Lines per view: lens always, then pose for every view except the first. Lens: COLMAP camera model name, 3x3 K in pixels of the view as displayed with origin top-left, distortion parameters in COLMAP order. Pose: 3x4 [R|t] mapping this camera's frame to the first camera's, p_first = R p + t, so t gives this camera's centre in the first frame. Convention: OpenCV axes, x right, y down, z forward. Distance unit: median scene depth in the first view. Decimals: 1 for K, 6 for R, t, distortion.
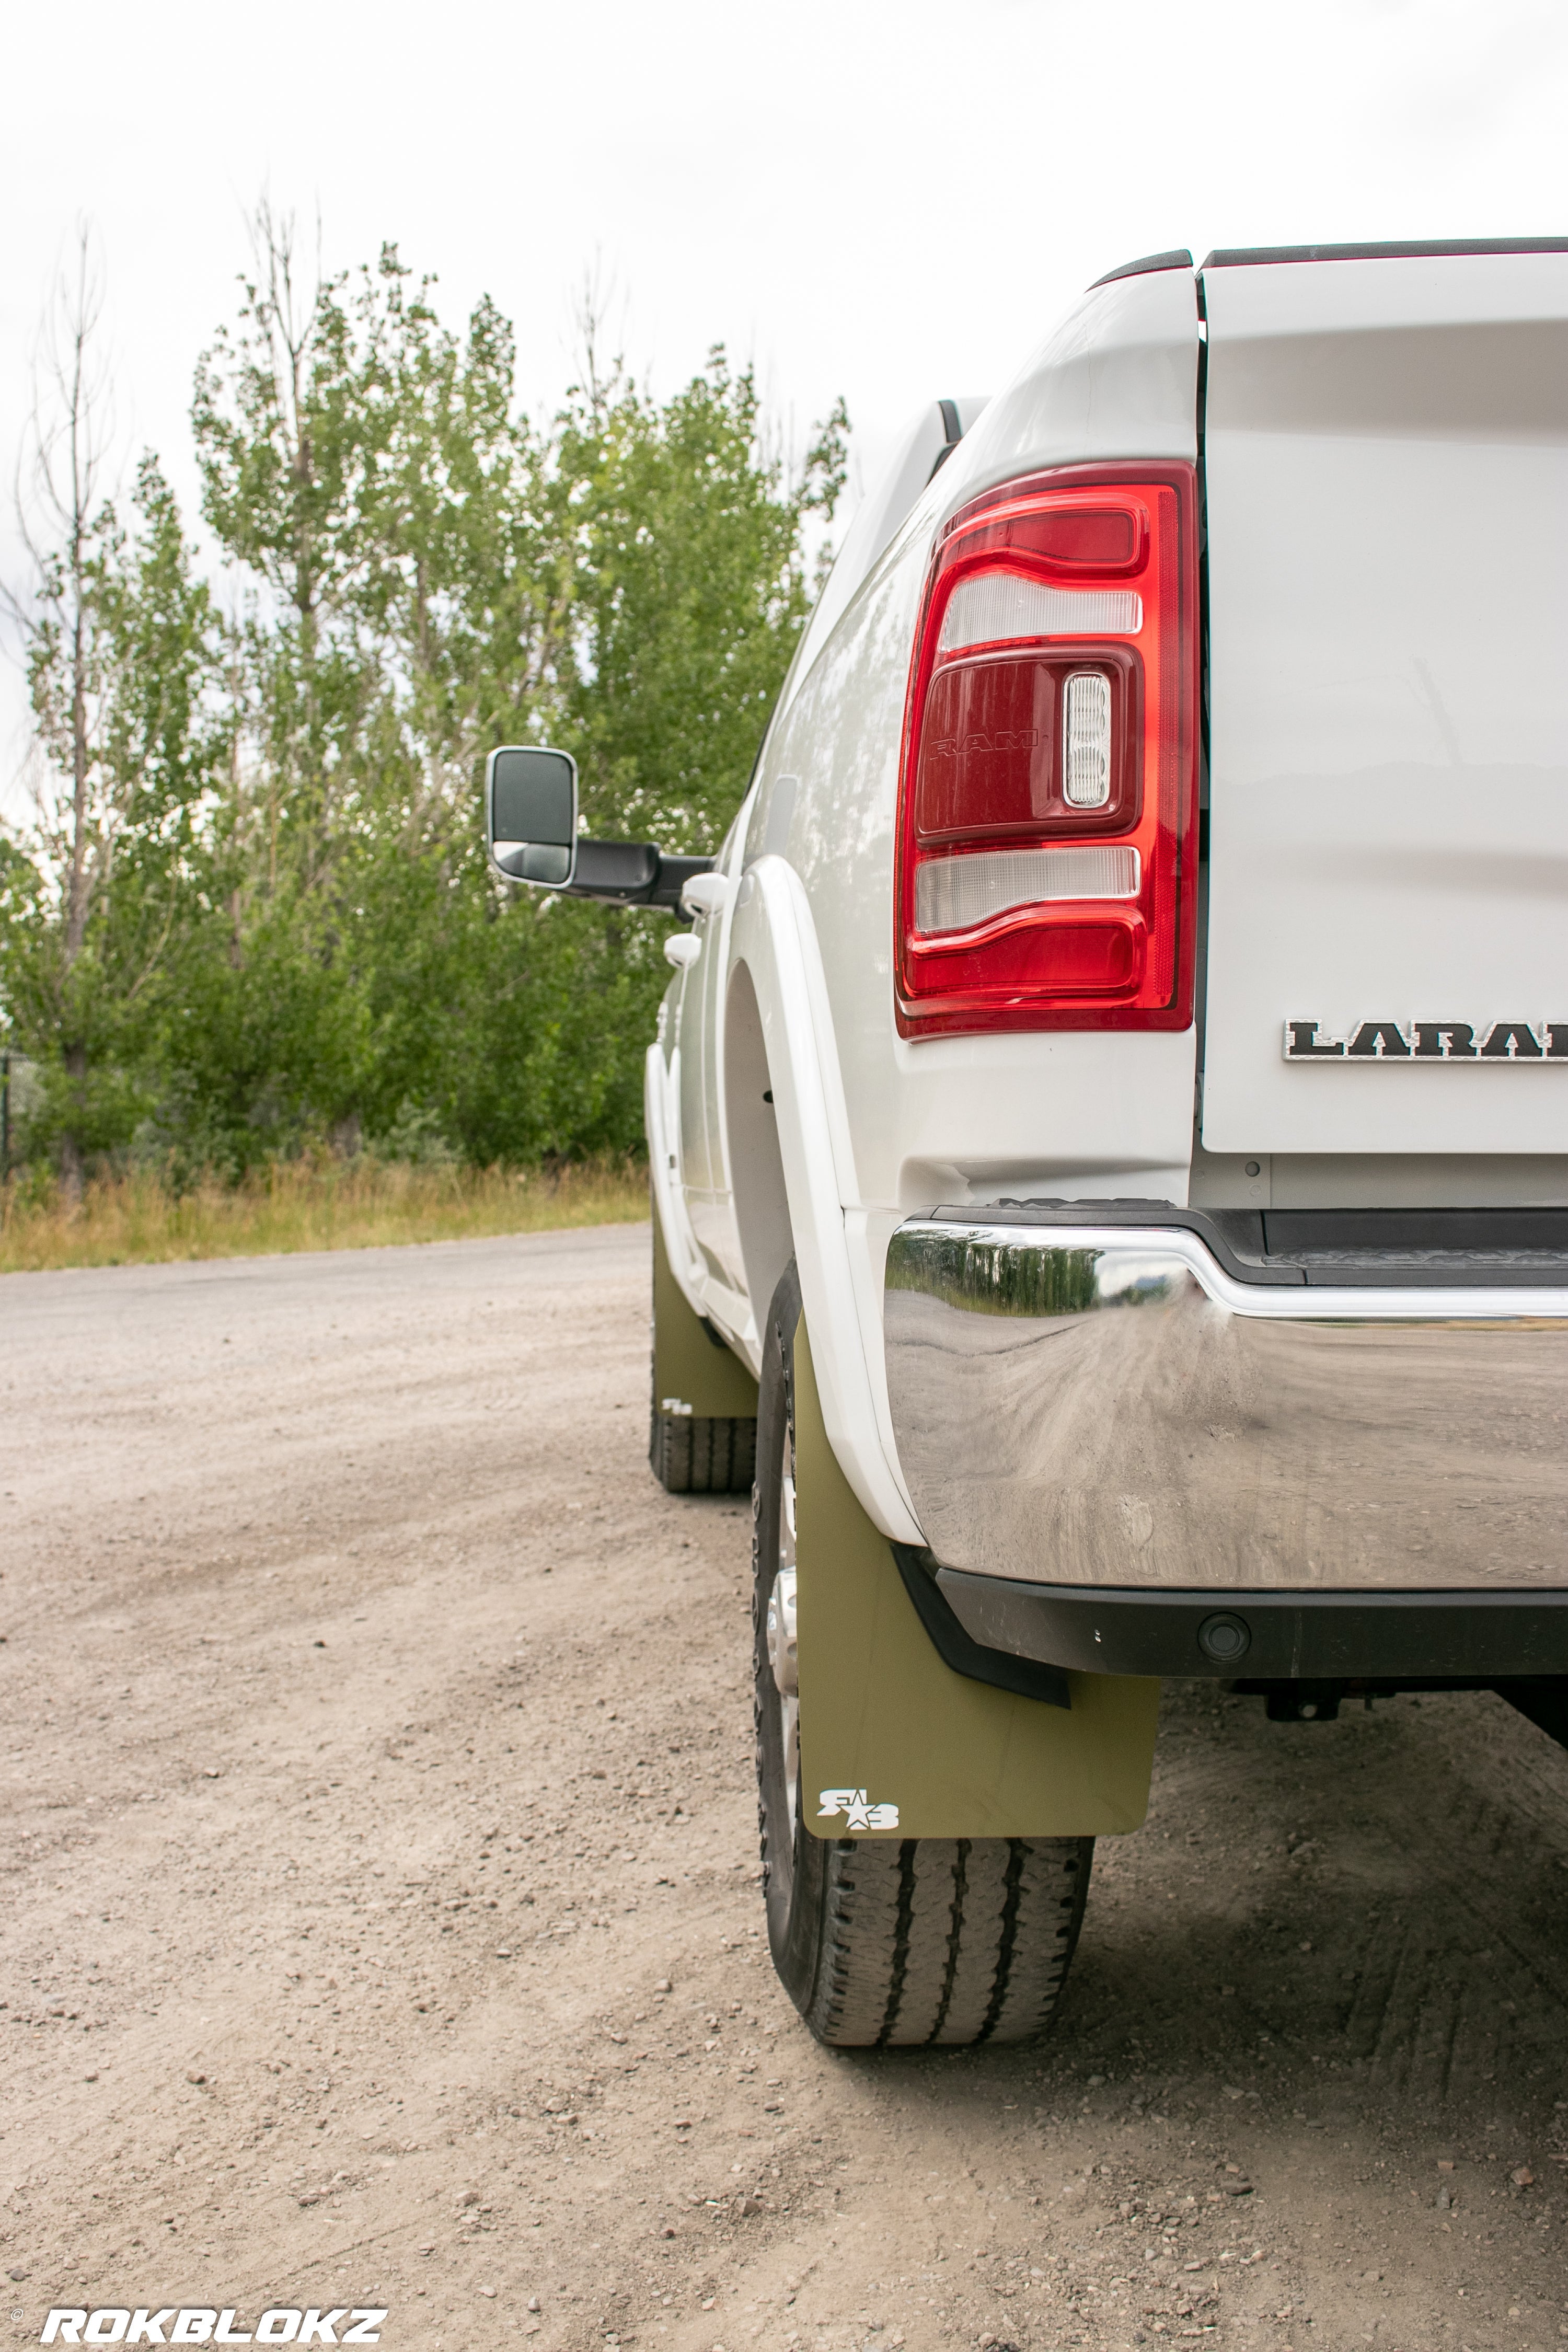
lens RADIAL K [[2758.9, 0, 784.0], [0, 2758.9, 1176.0], [0, 0, 1]] dist [-0.099056, 0.054111]
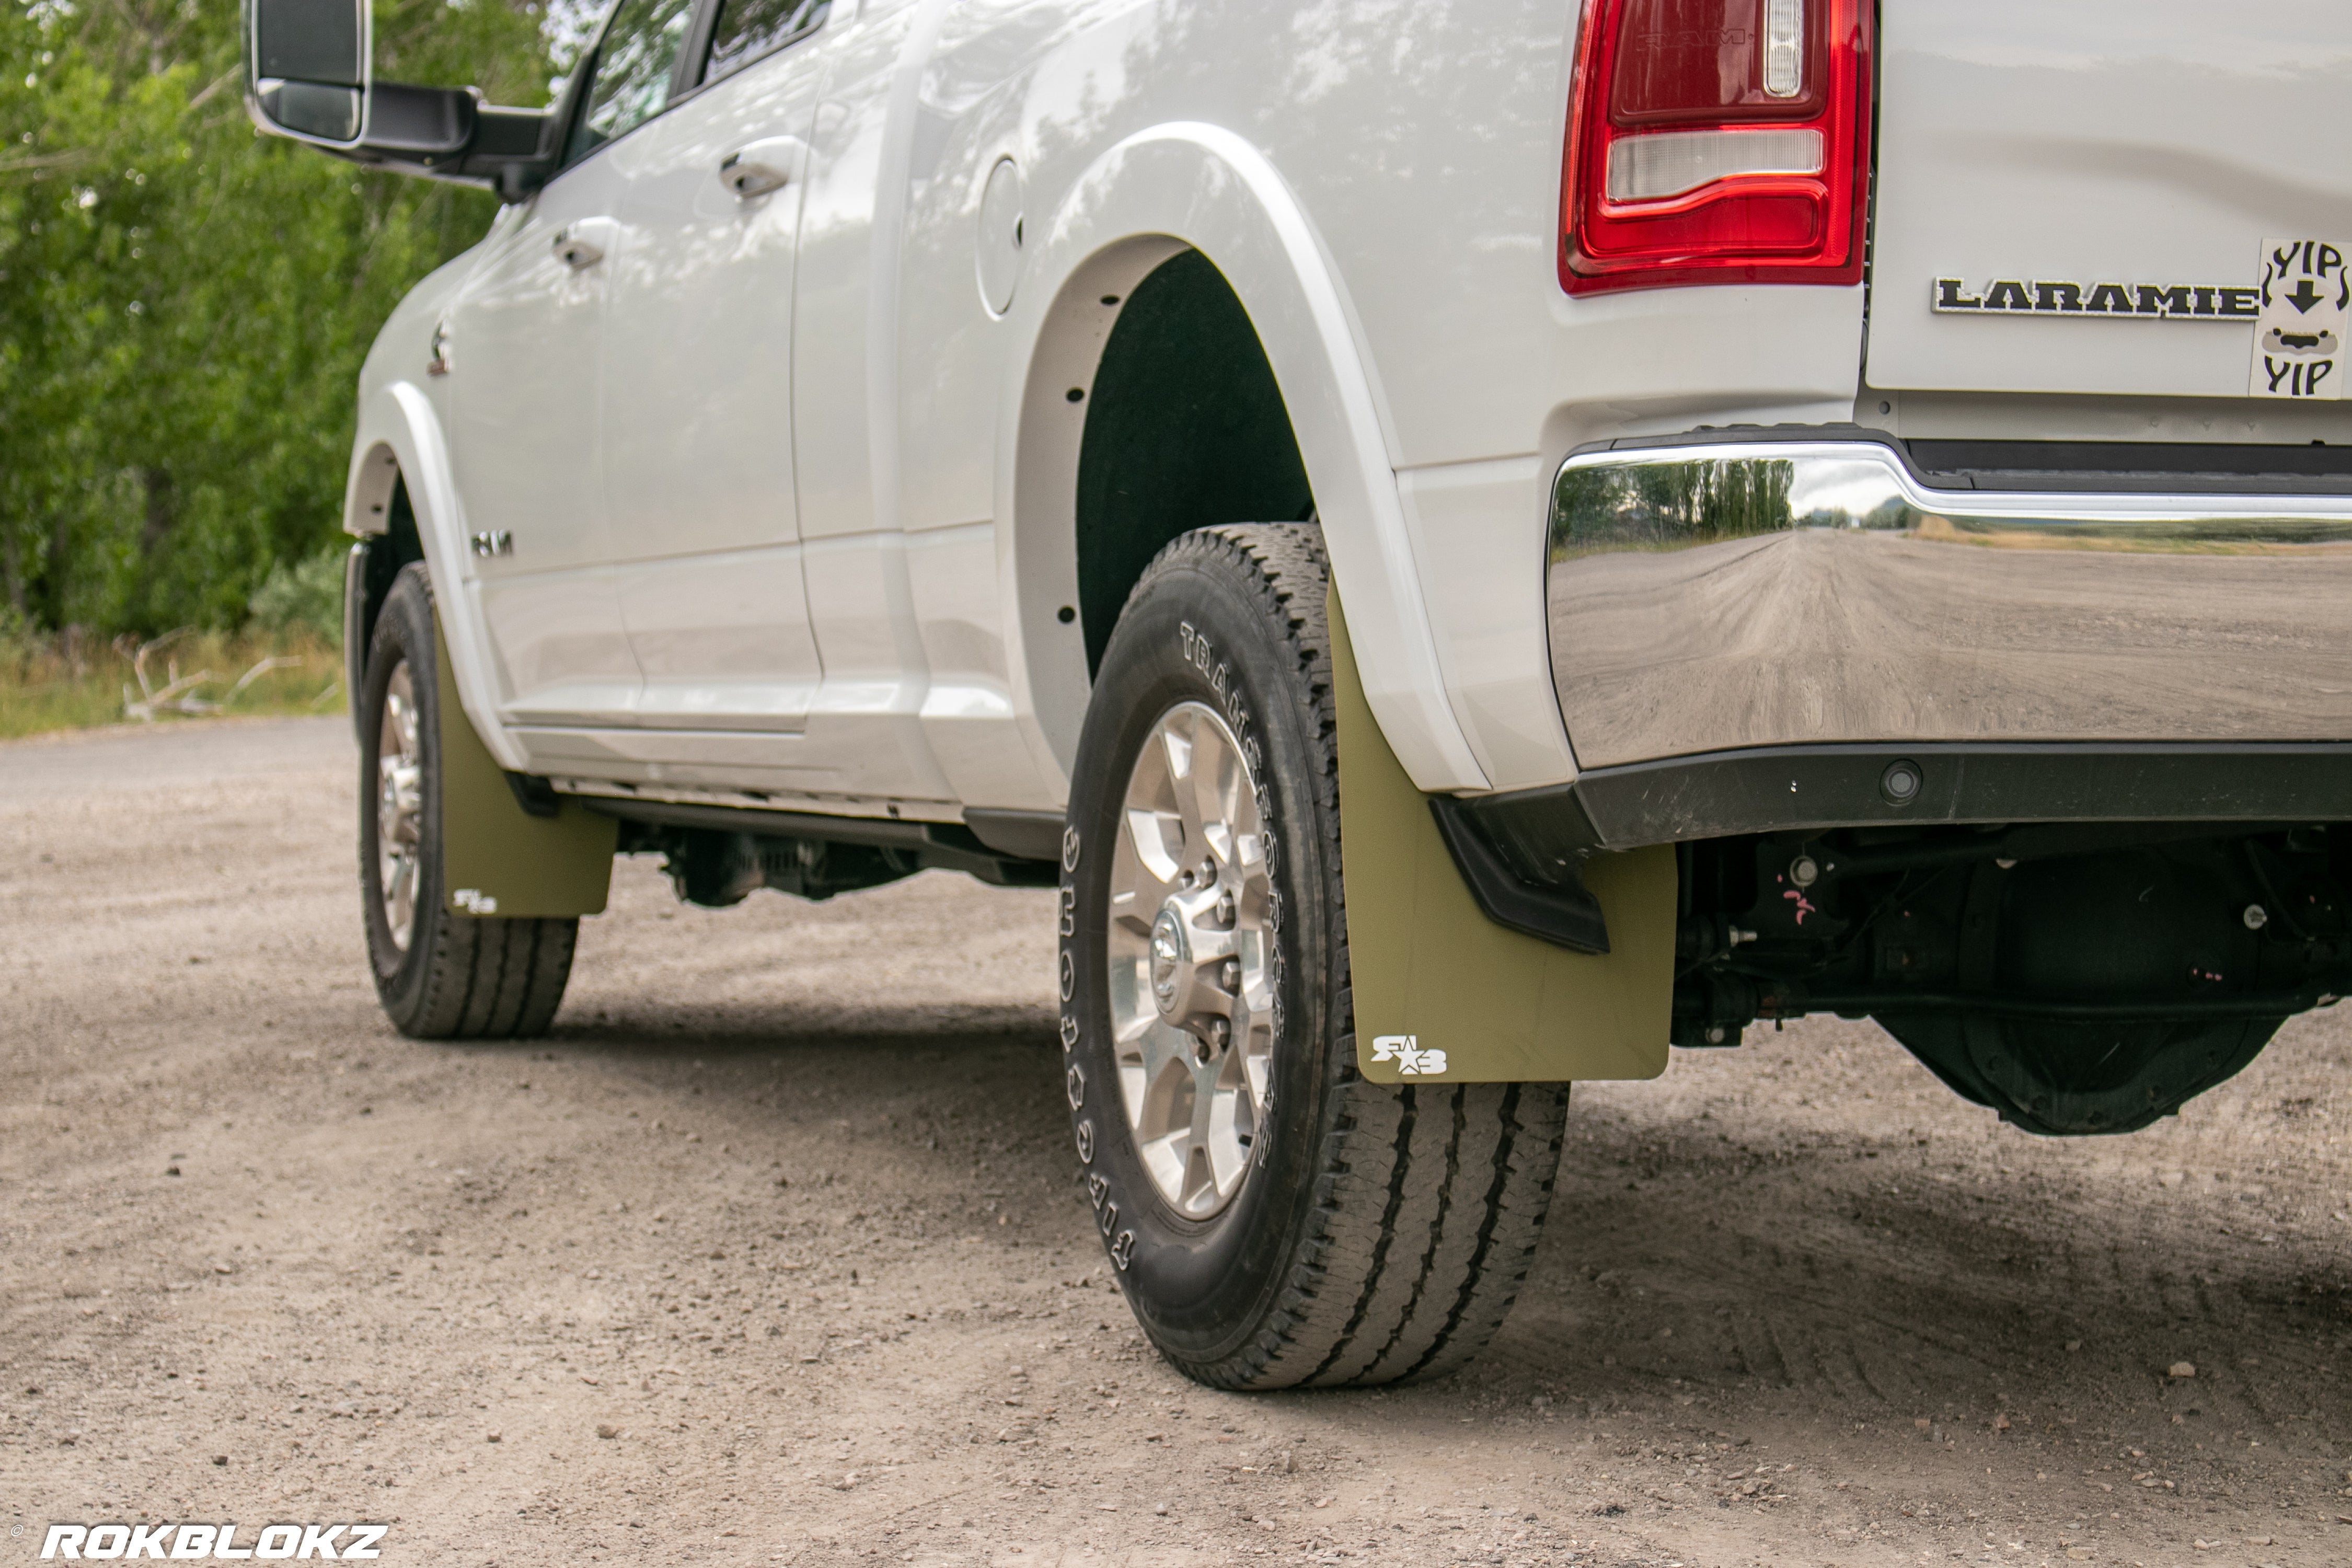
lens RADIAL K [[5186.9, 0, 1176.0], [0, 5186.9, 784.0], [0, 0, 1]] dist [0.010997, 0.286751]
pose [[0.967412, -0.003001, 0.253190, -0.397314], [-0.000037, 0.999928, 0.011994, 0.076412], [-0.253208, -0.011613, 0.967342, -0.620903]]
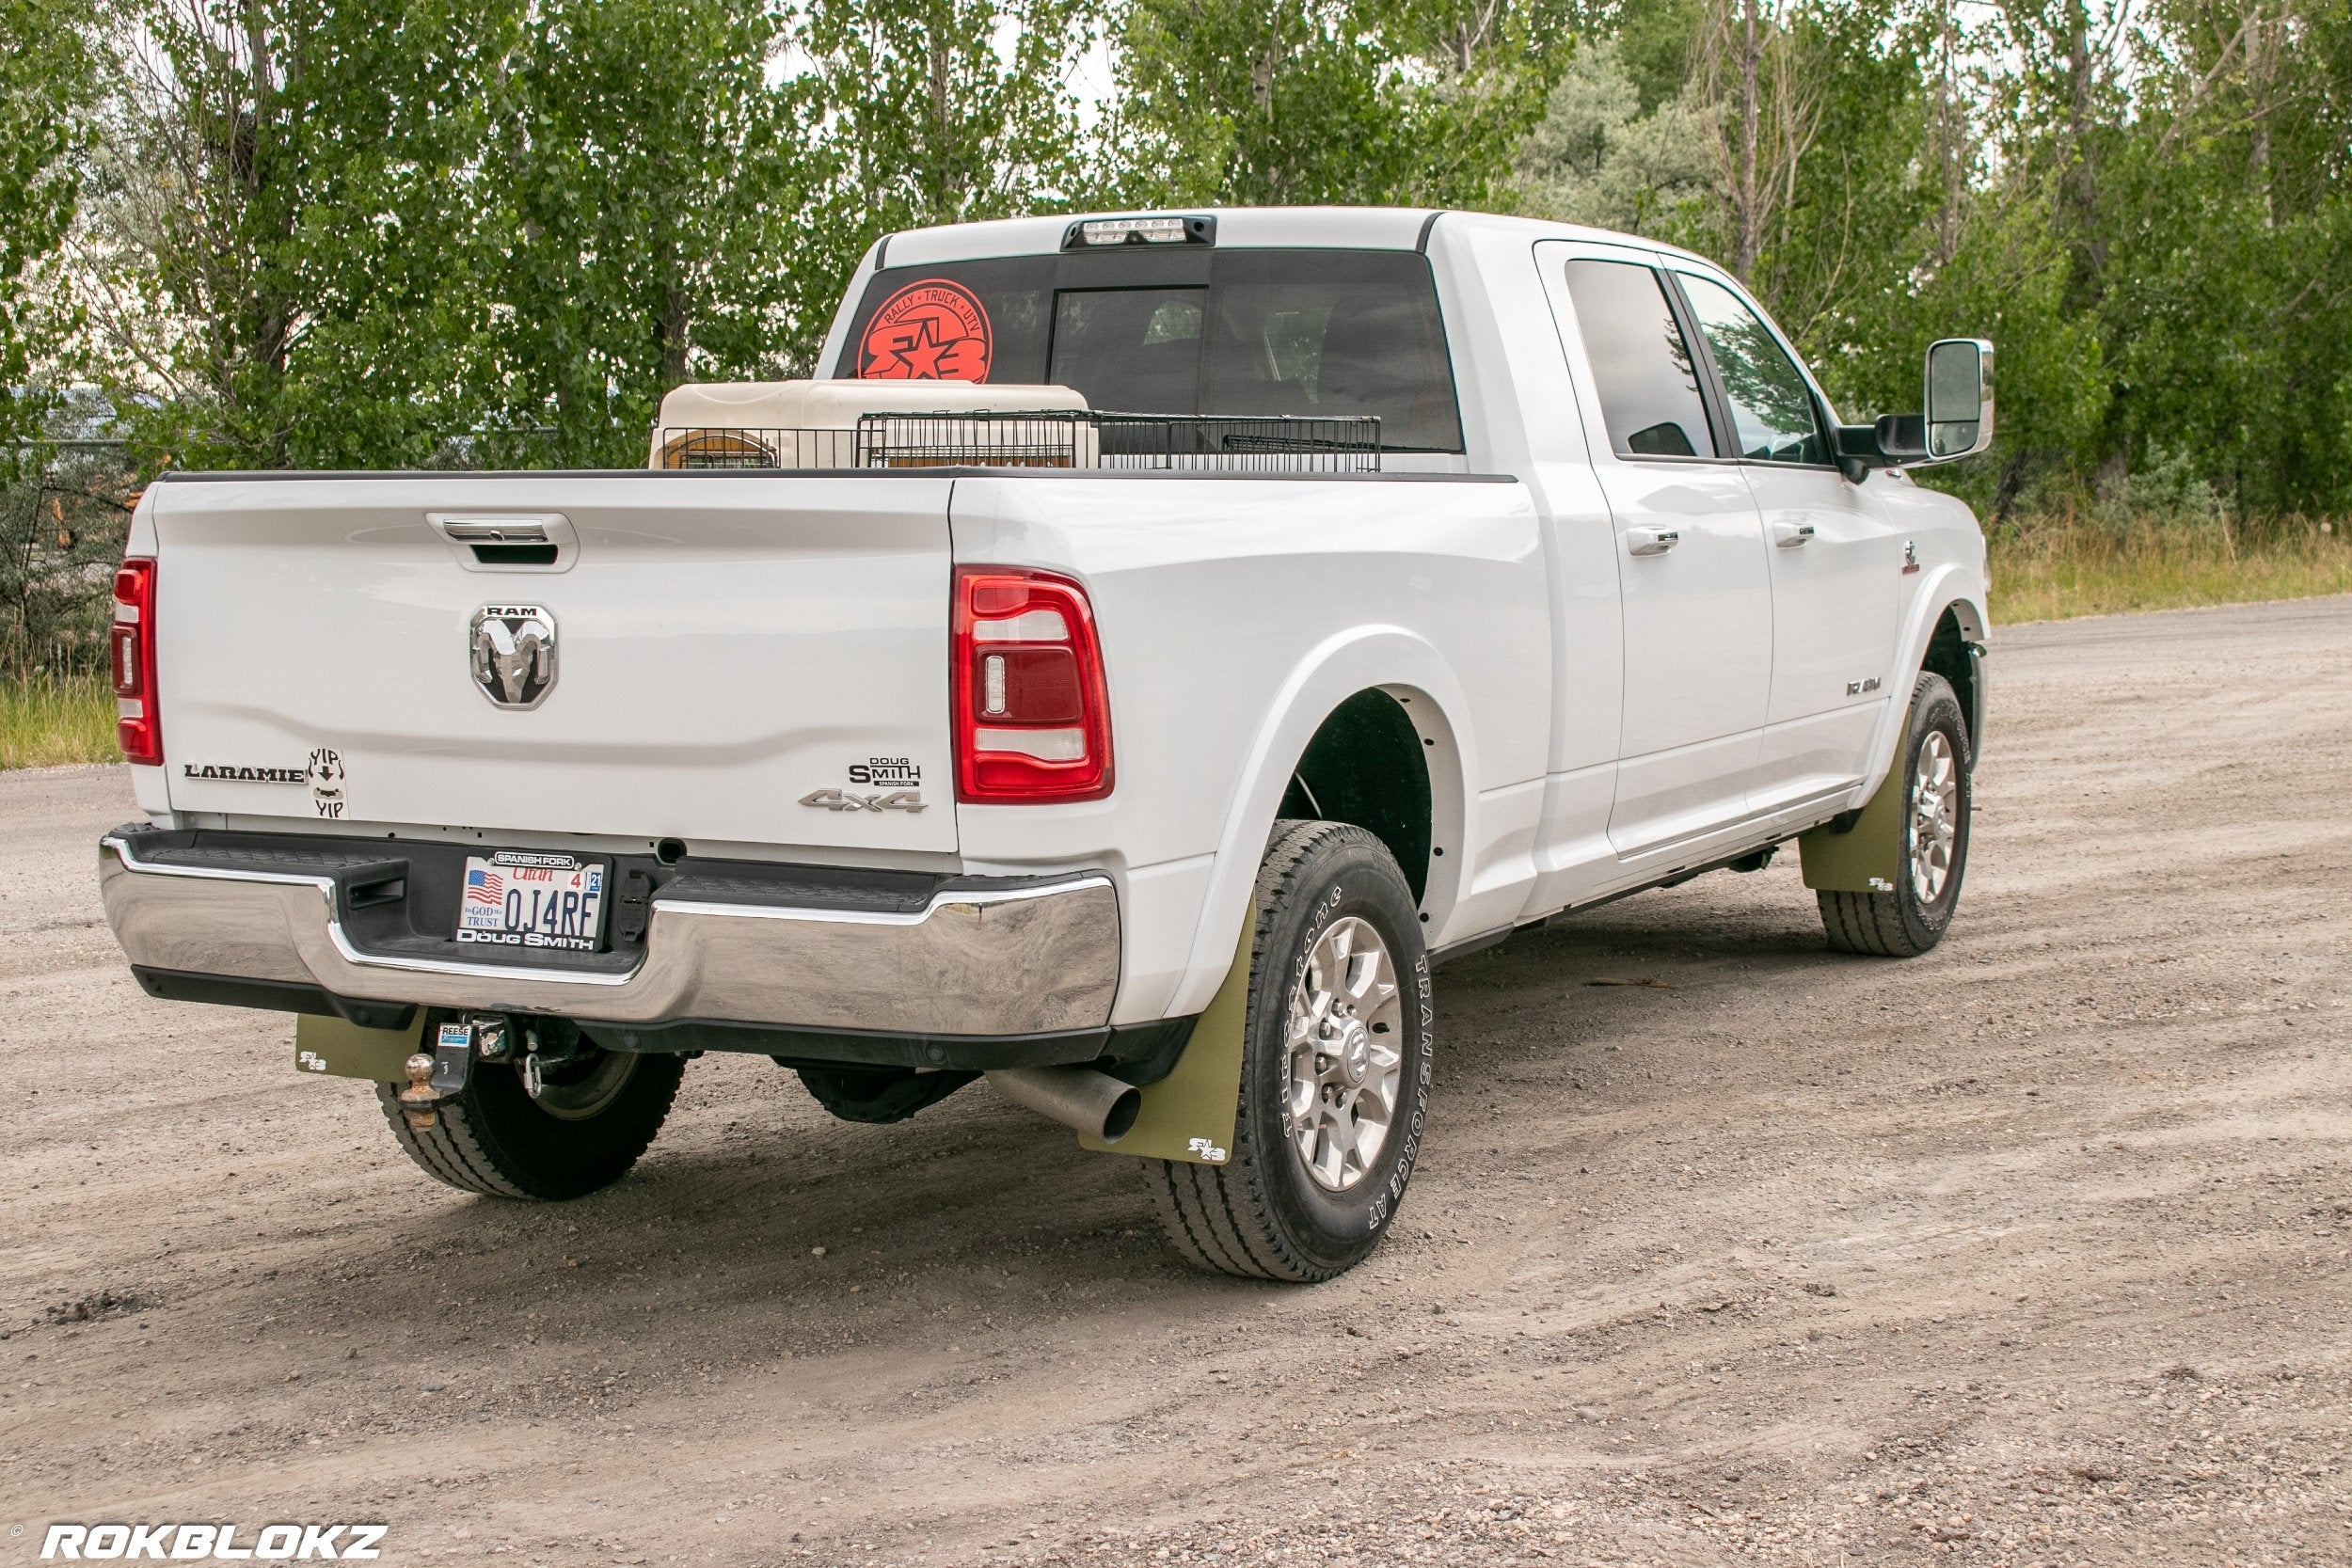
lens RADIAL K [[3477.0, 0, 1176.0], [0, 3477.0, 784.0], [0, 0, 1]] dist [-0.042591, 0.032468]
pose [[0.848689, 0.042032, -0.527219, 1.574394], [0.007460, 0.995787, 0.091397, -0.190771], [0.528840, -0.081500, 0.844800, -0.773167]]
